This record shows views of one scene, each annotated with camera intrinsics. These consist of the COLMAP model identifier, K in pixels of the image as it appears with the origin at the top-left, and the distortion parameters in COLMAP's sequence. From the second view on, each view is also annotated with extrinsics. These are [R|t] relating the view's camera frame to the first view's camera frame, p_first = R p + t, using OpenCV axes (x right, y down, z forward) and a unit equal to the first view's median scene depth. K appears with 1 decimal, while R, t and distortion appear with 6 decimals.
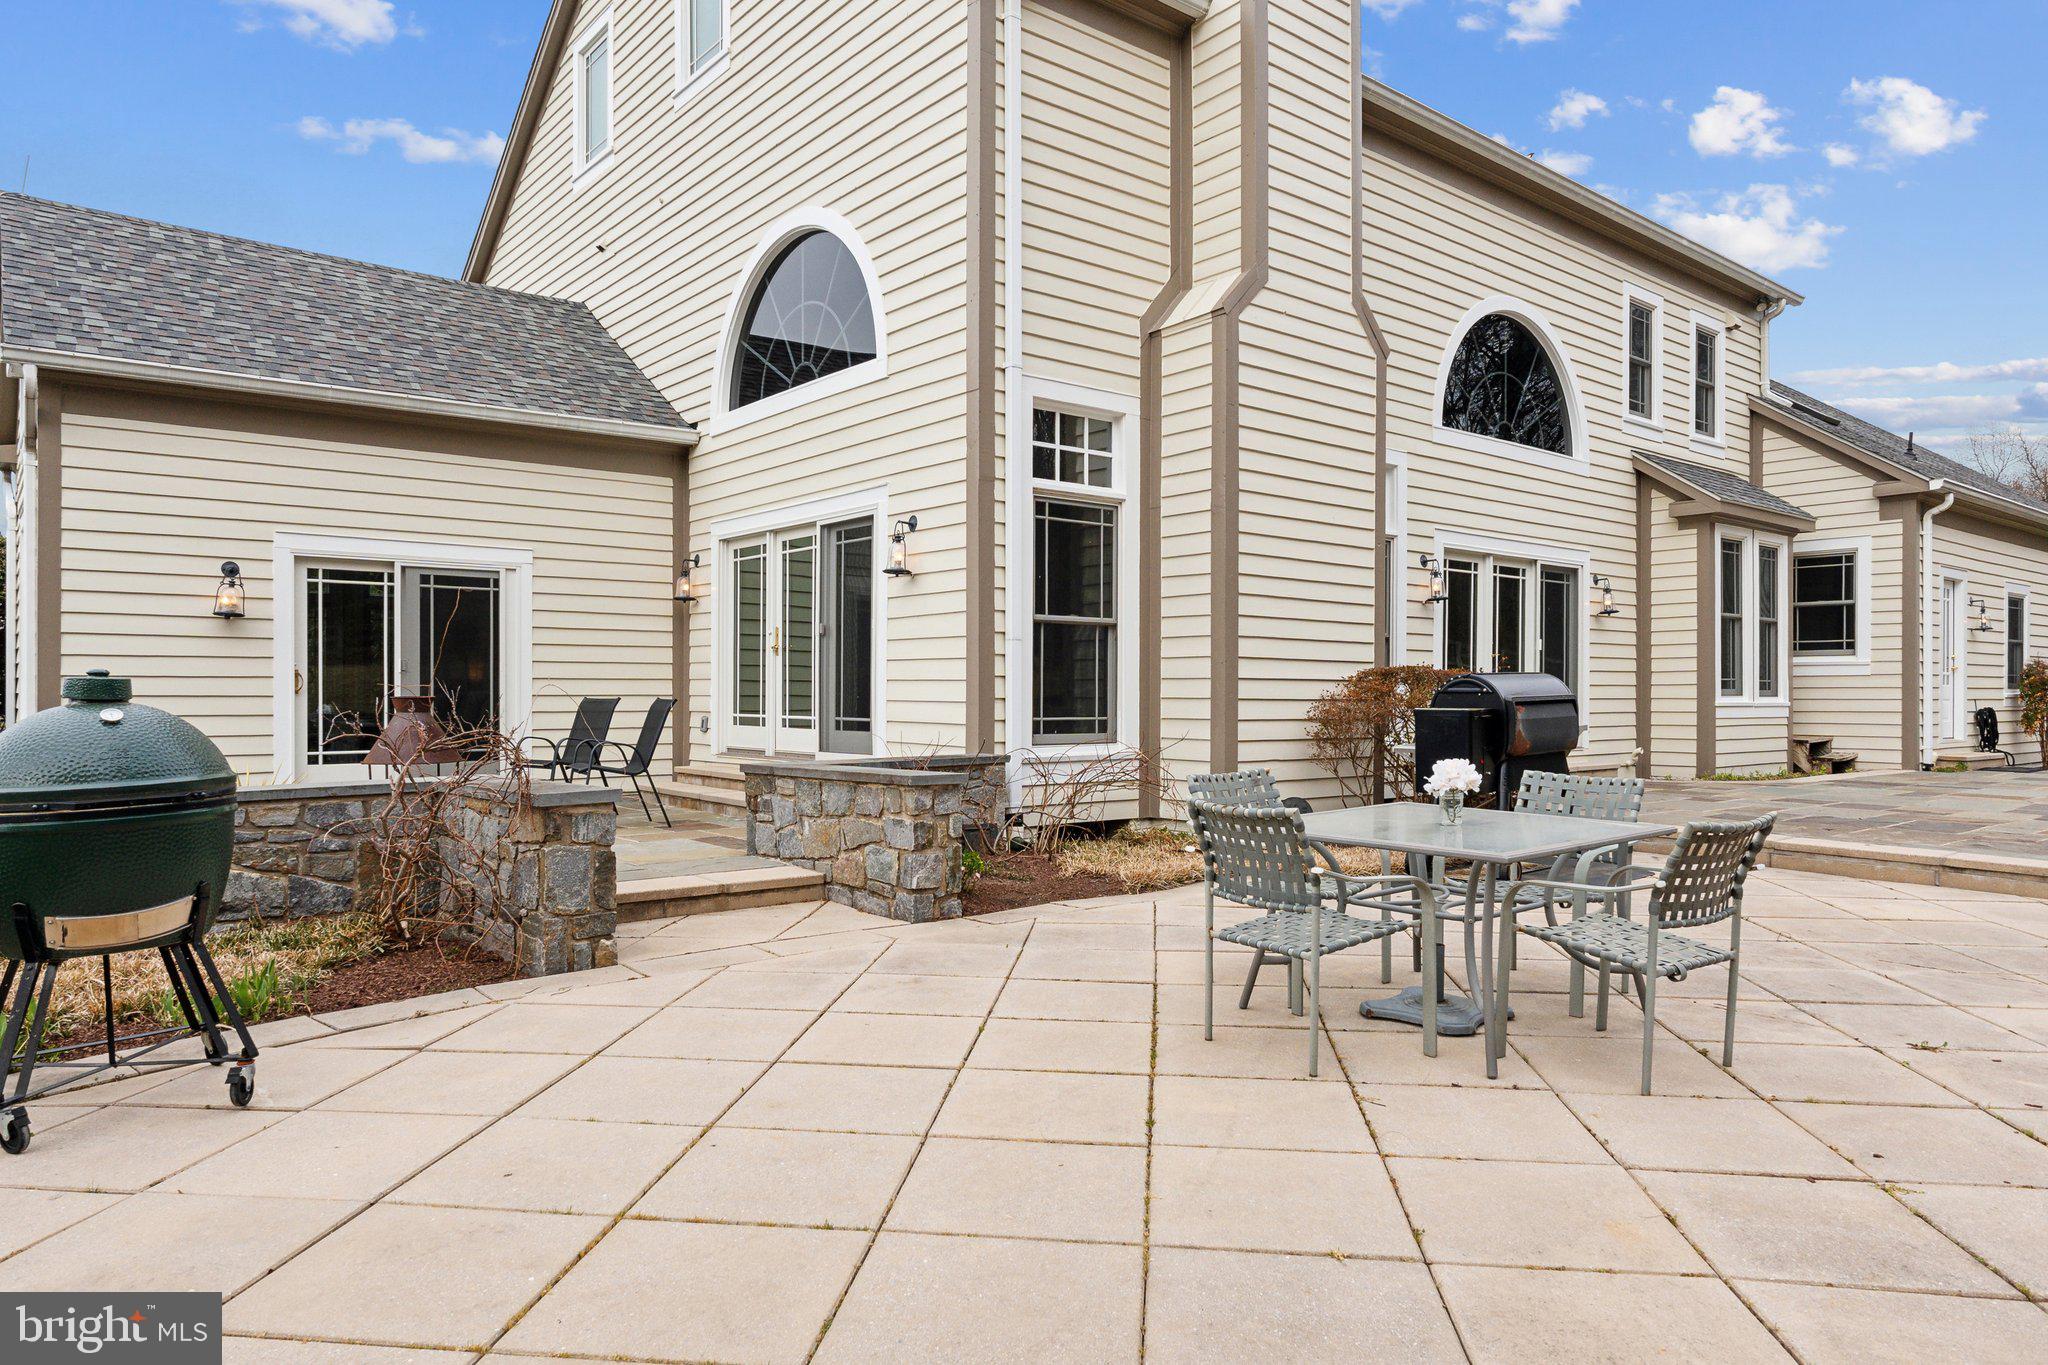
lens RADIAL K [[1301.3, 0, 1027.9], [0, 1301.3, 688.6], [0, 0, 1]] dist [-0.008514, -0.001873]
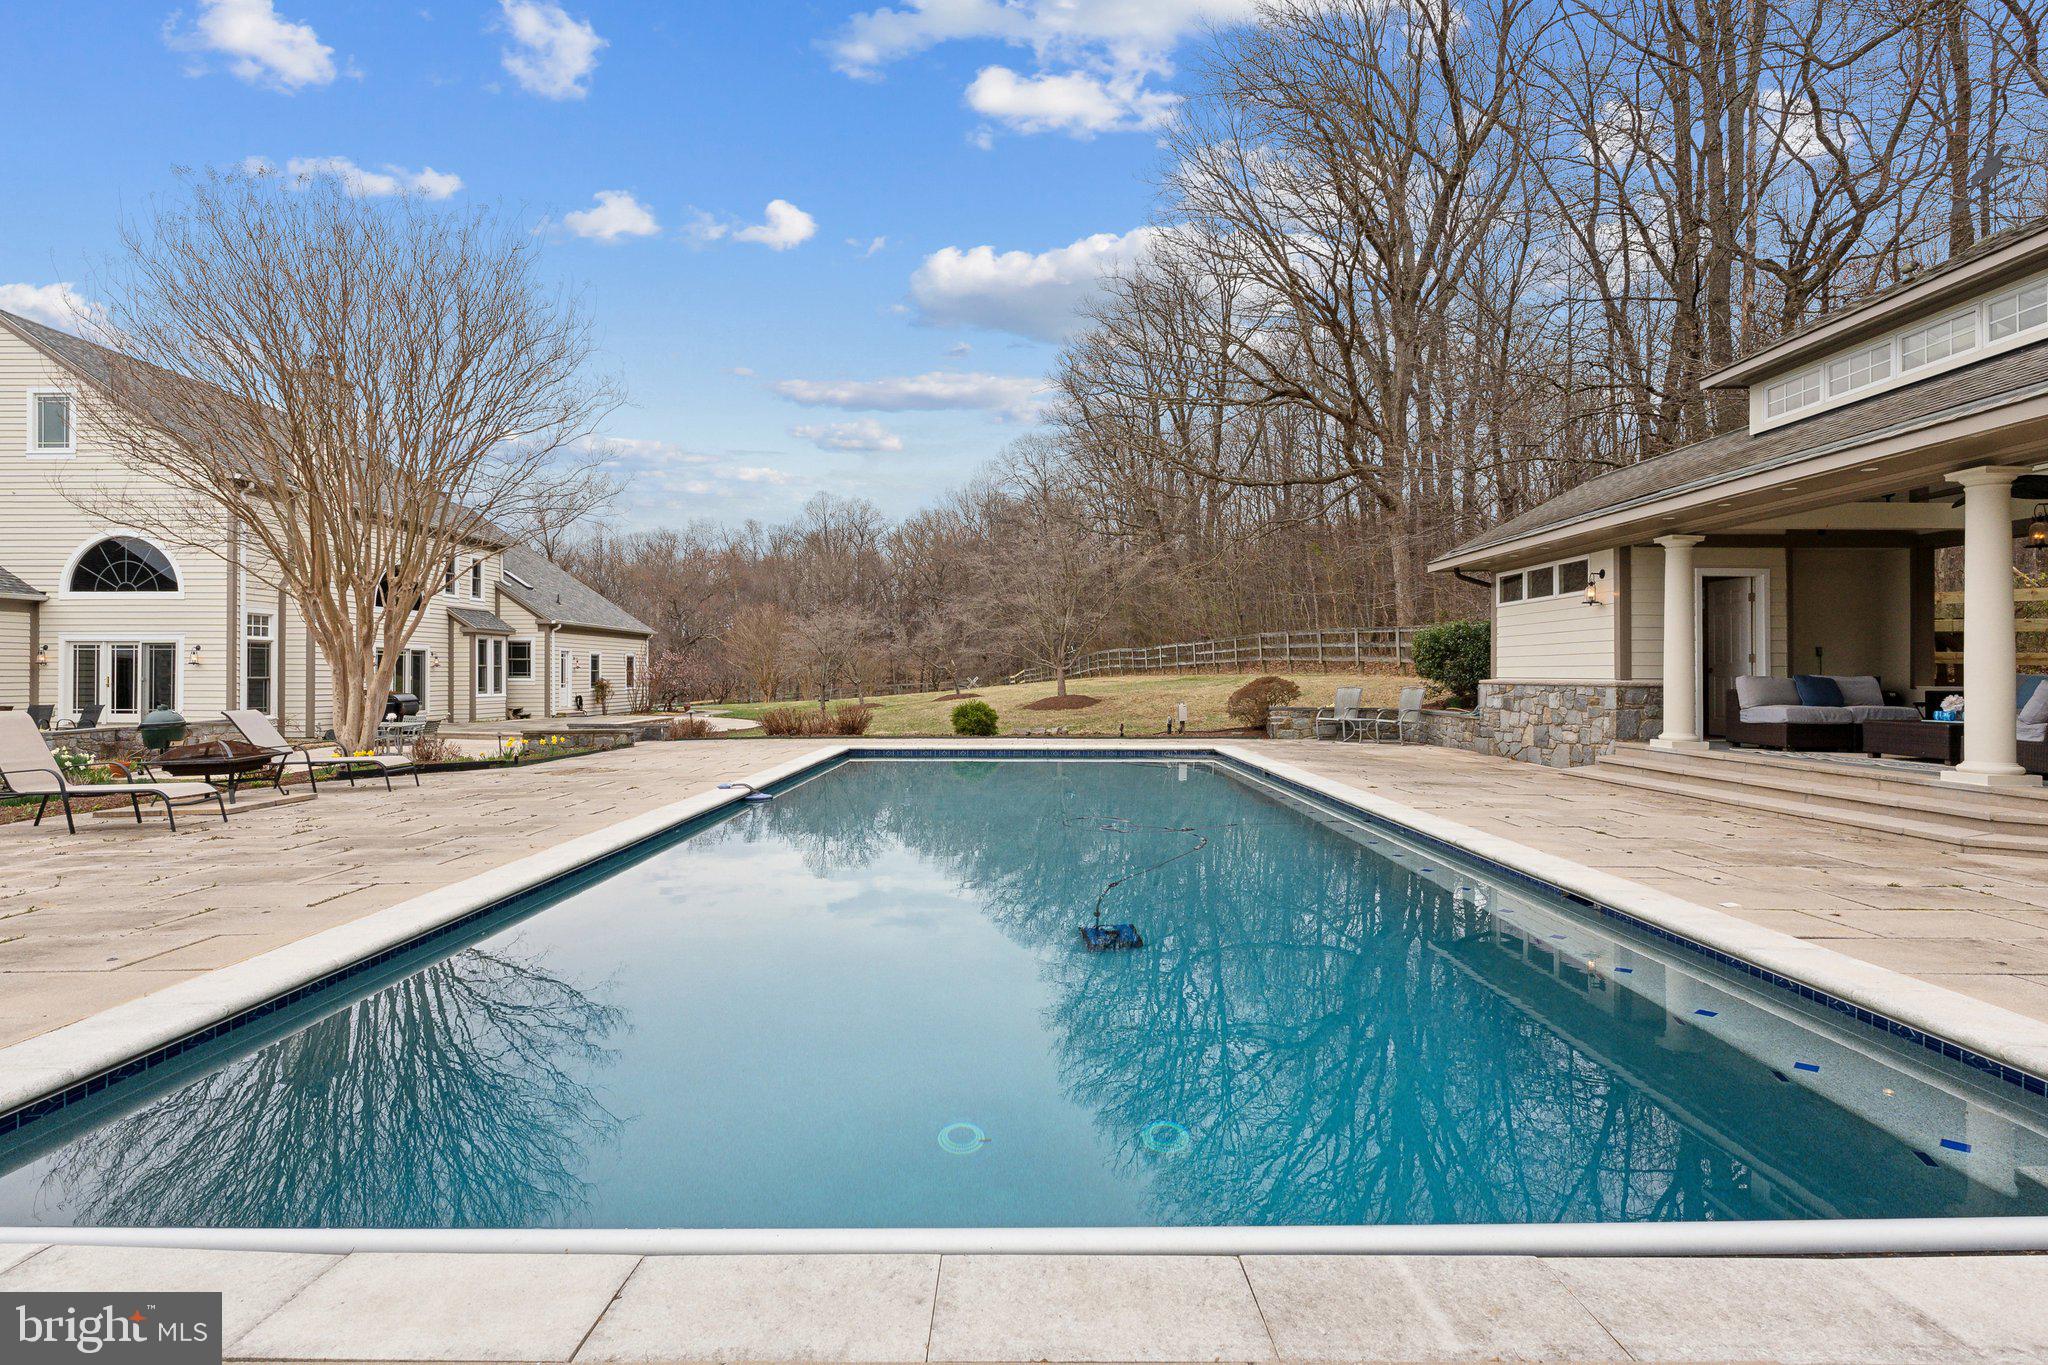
lens RADIAL K [[1068.9, 0, 1026.6], [0, 1068.9, 671.0], [0, 0, 1]] dist [-0.006895, -0.001702]
pose [[0.628185, -0.000927, 0.778063, -0.603752], [-0.000106, 0.999999, 0.001277, -0.052975], [-0.778064, -0.000885, 0.628184, -1.589087]]
